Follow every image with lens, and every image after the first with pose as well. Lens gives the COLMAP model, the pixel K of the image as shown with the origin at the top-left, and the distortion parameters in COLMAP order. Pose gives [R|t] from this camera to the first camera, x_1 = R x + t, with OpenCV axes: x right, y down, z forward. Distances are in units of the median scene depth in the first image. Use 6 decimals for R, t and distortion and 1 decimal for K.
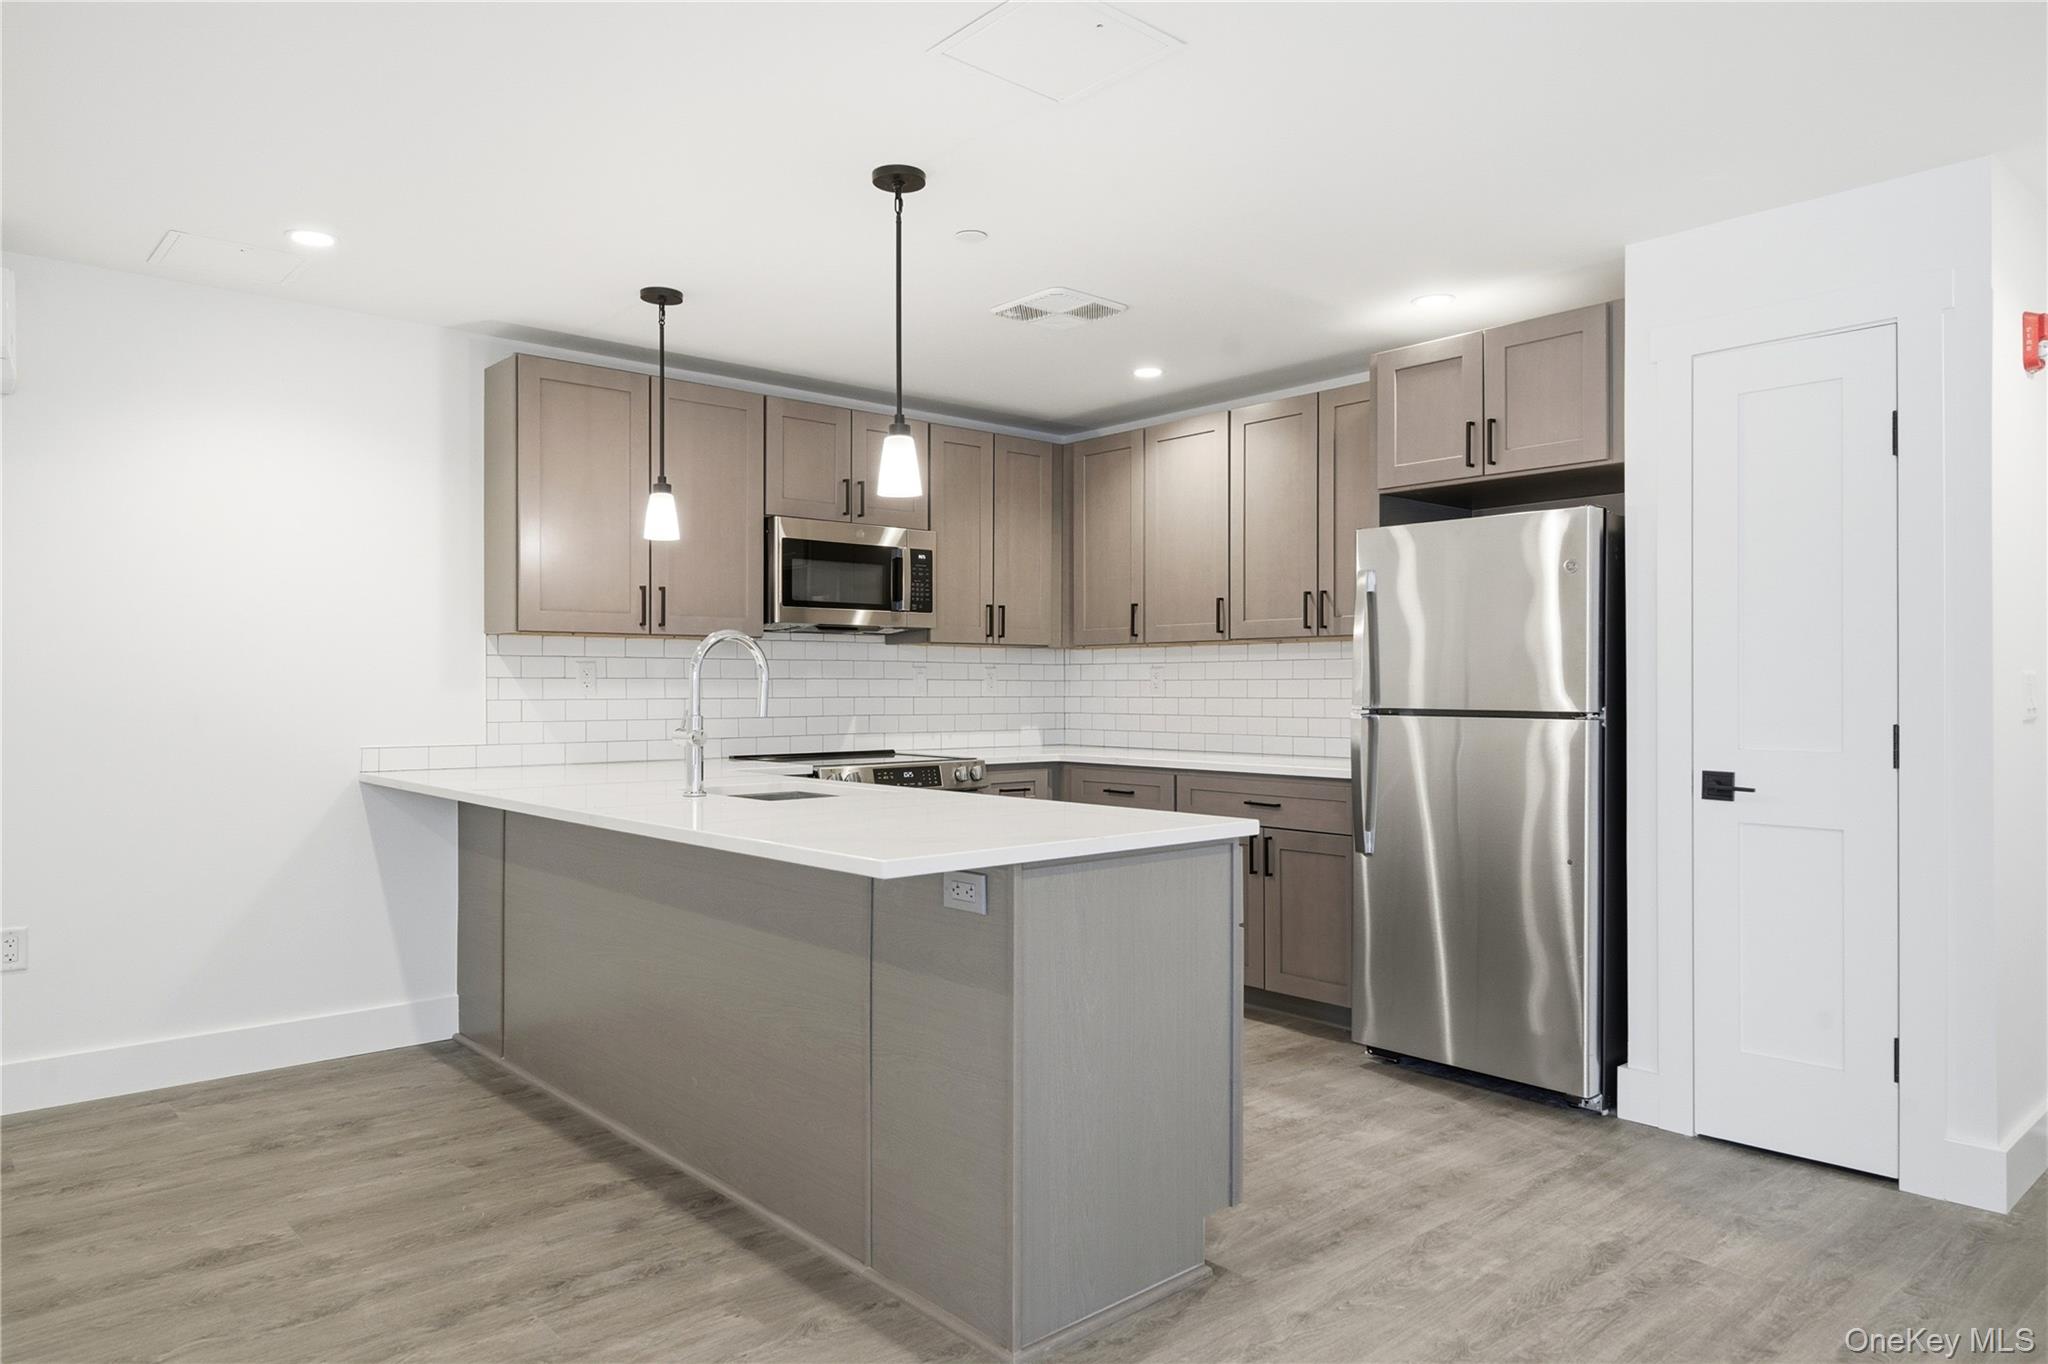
lens RADIAL K [[1293.2, 0, 1026.8], [0, 1293.2, 683.3], [0, 0, 1]] dist [-0.001829, -0.001066]
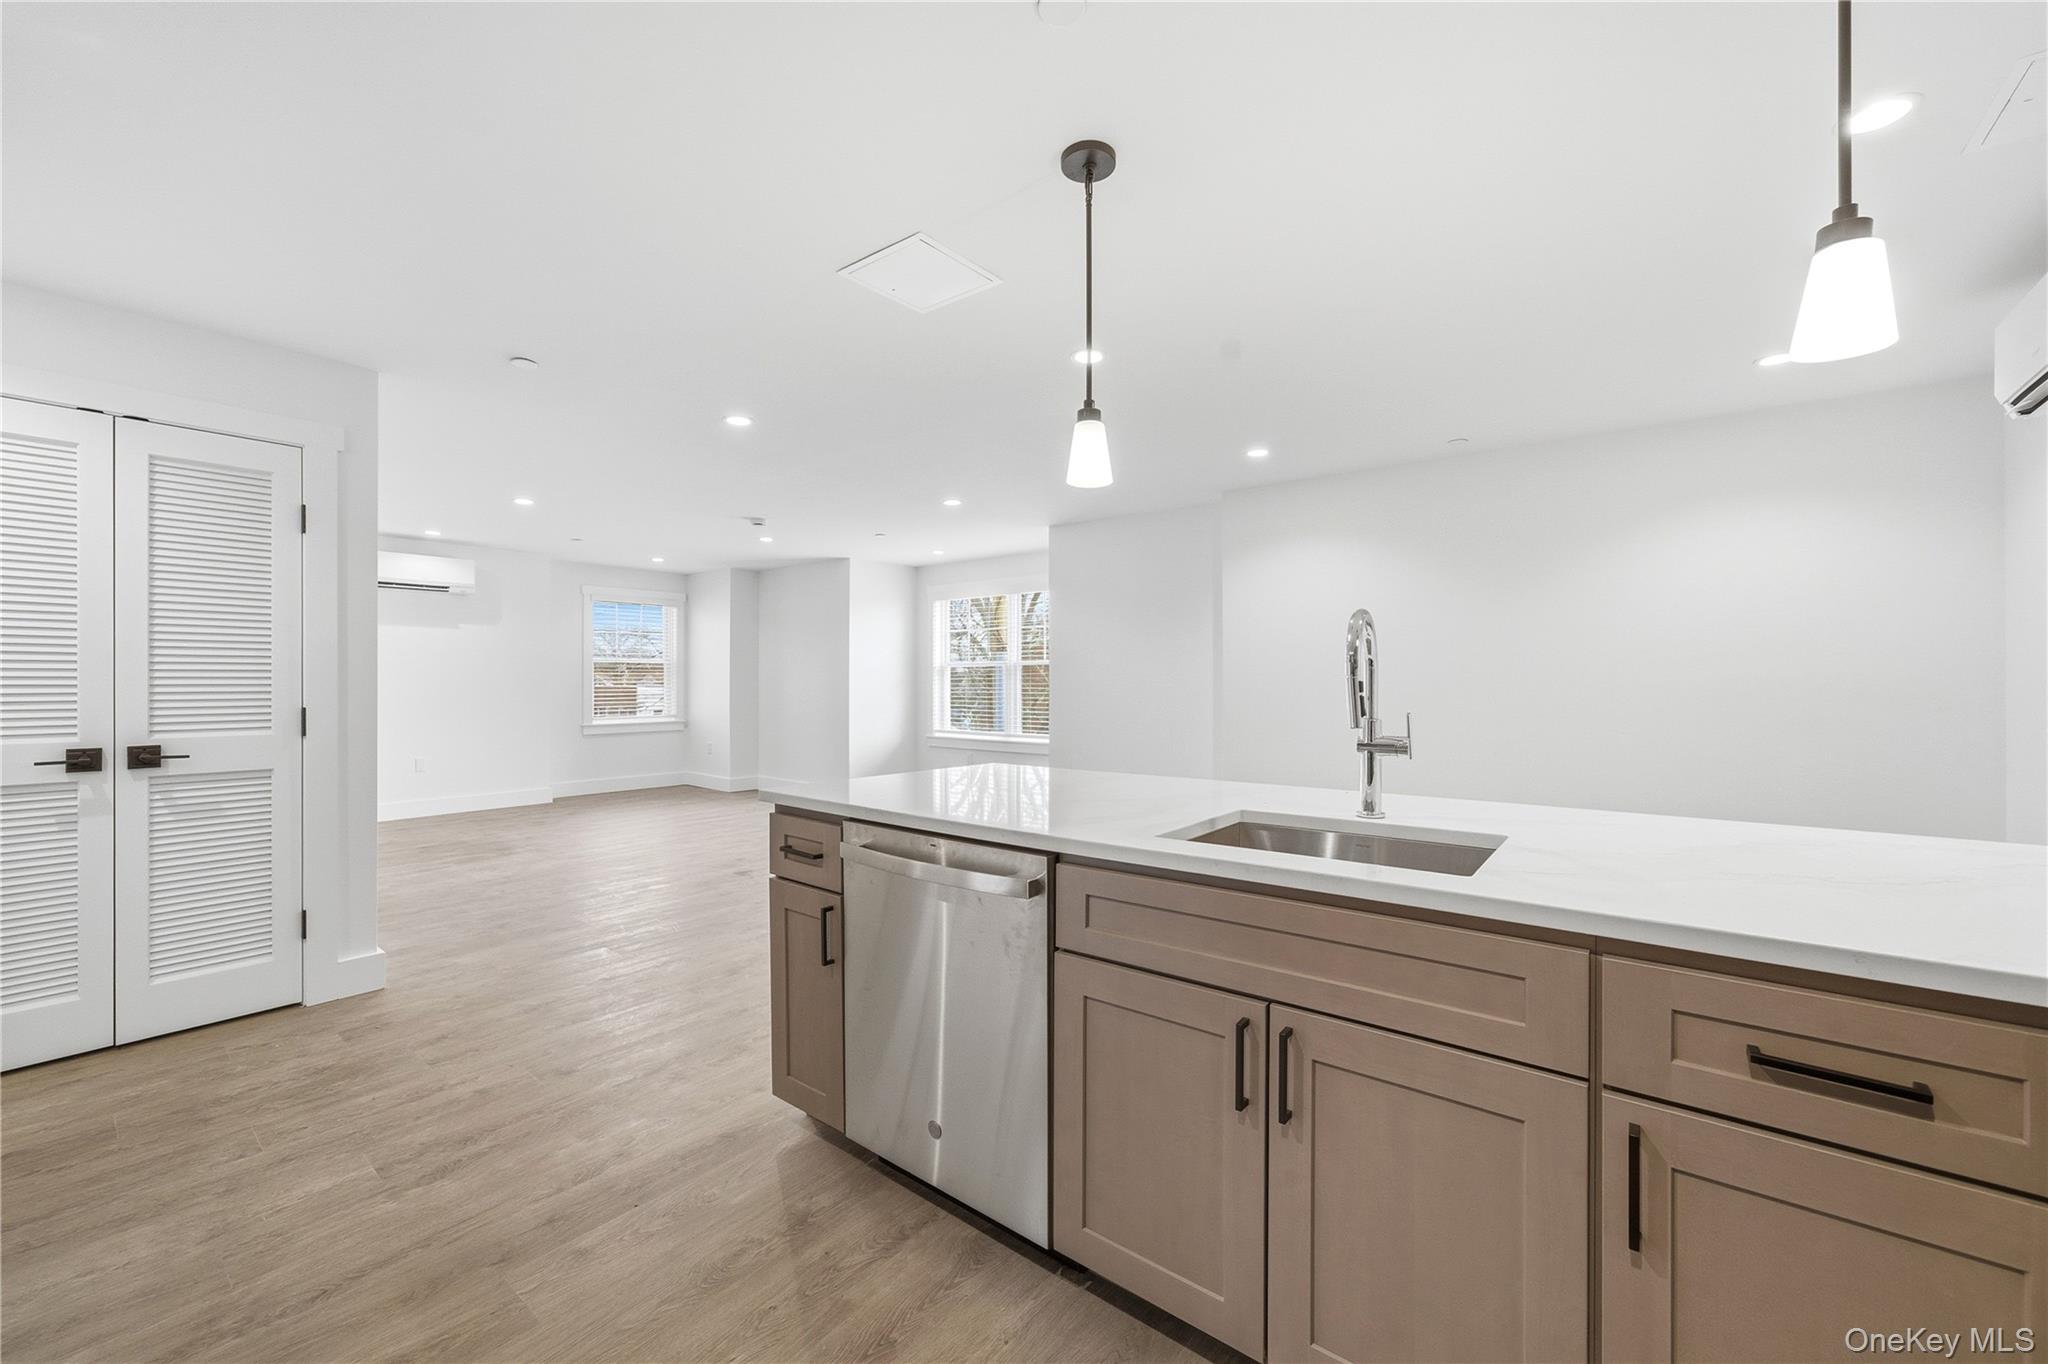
lens RADIAL K [[778.6, 0, 1054.8], [0, 778.6, 686.0], [0, 0, 1]] dist [-0.035291, -0.000007]
pose [[-0.977405, -0.000851, -0.211373, 0.037356], [-0.000623, 0.999999, -0.001142, 0.005162], [0.211374, -0.000984, -0.977405, 1.123899]]
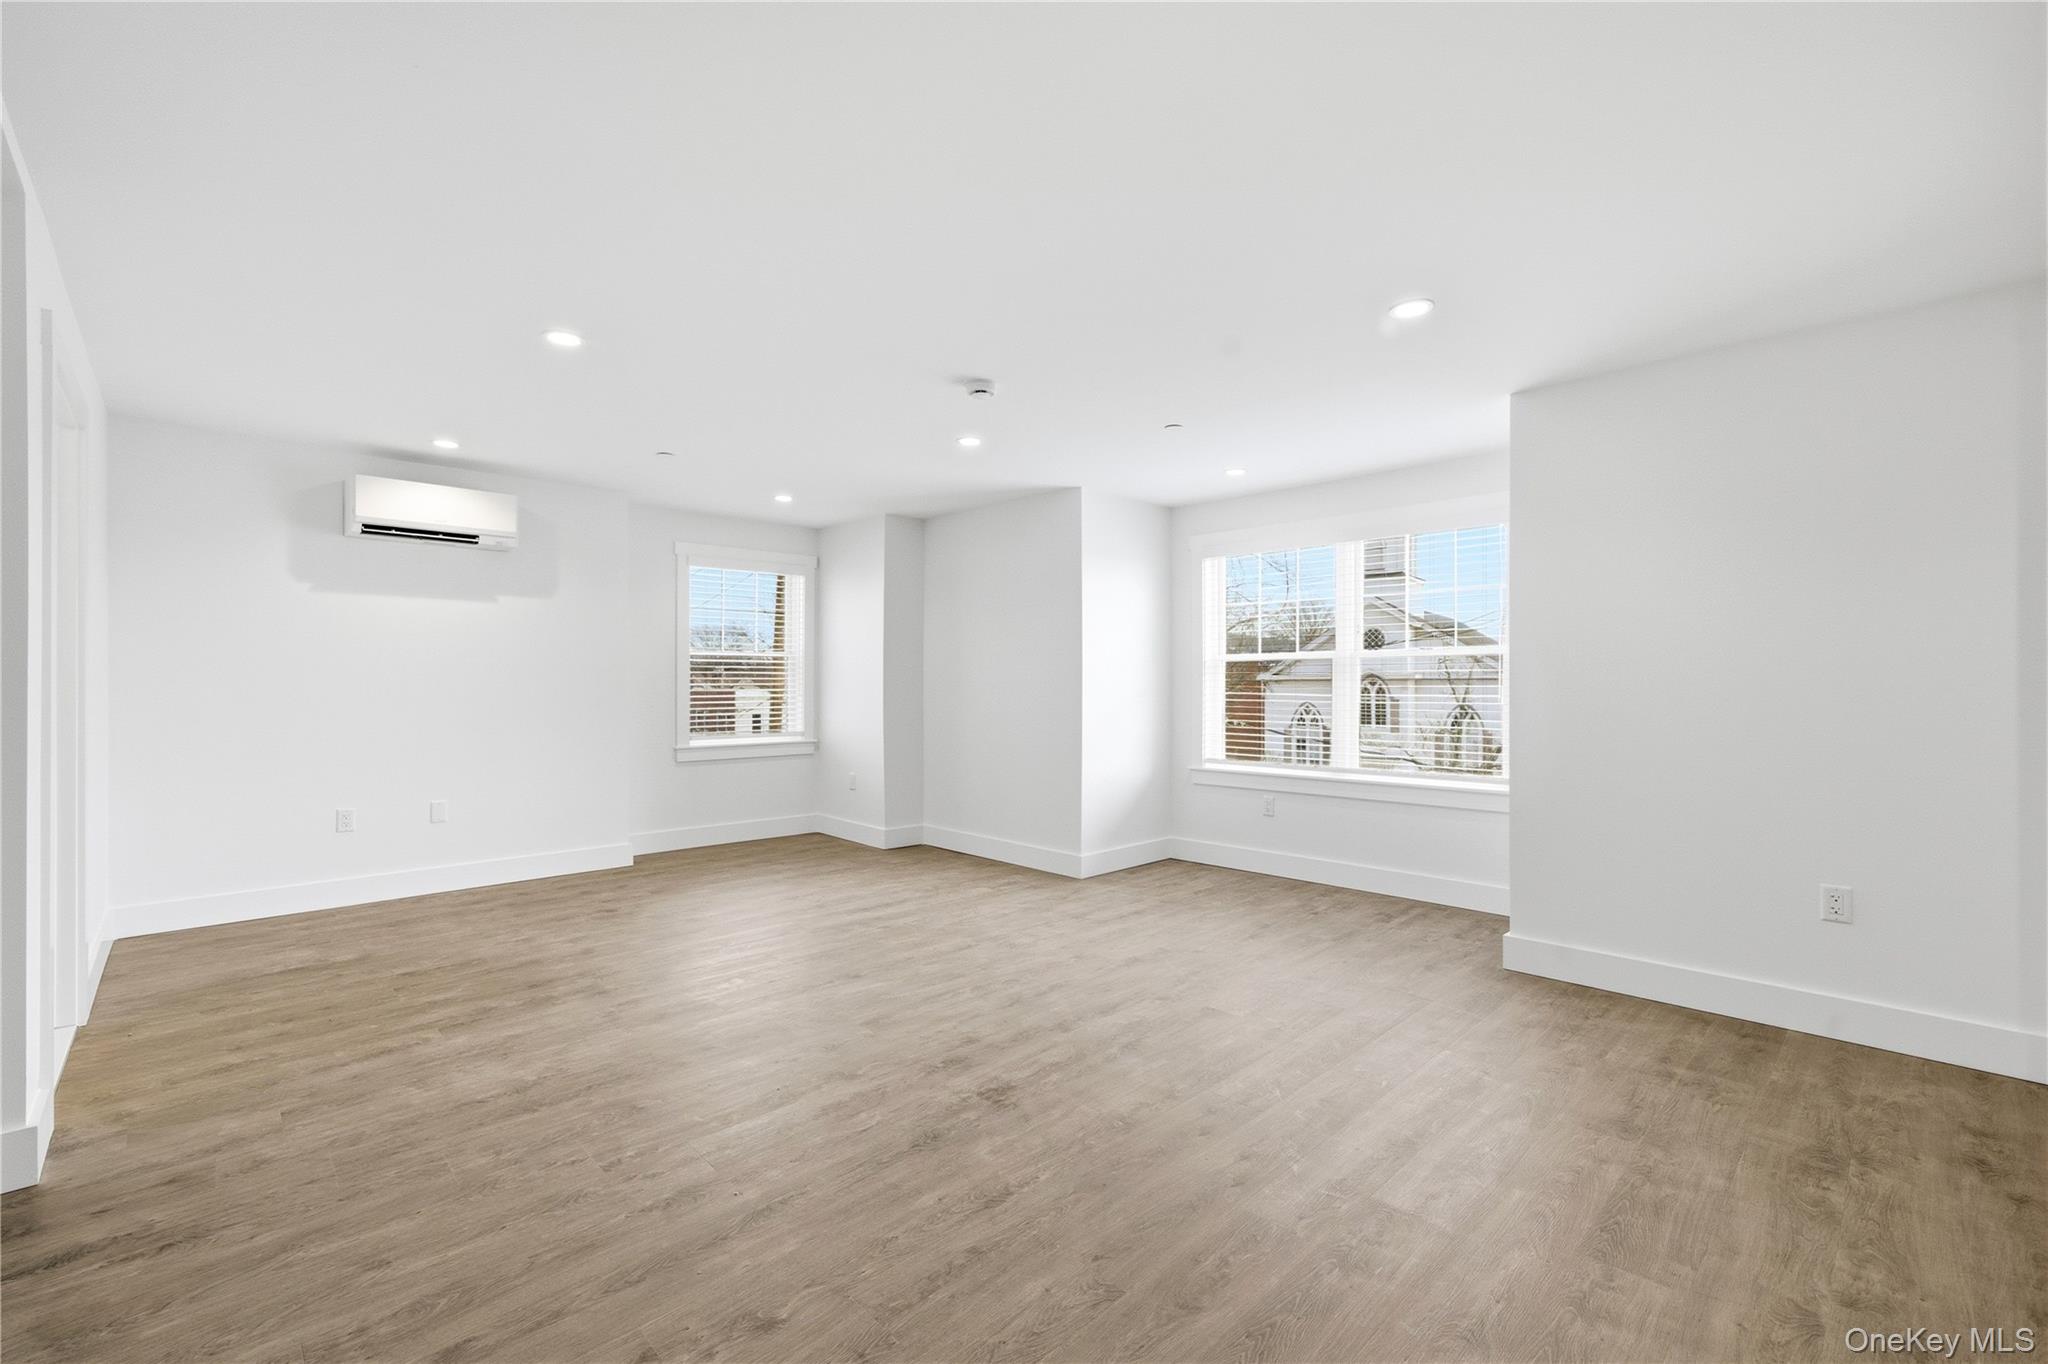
lens RADIAL K [[851.9, 0, 1024.4], [0, 851.9, 686.5], [0, 0, 1]] dist [-0.000270, 0.000588]
pose [[-0.998797, -0.001238, -0.049021, 0.257595], [-0.001069, 0.999993, -0.003465, 0.002097], [0.049025, -0.003408, -0.998792, 0.492996]]
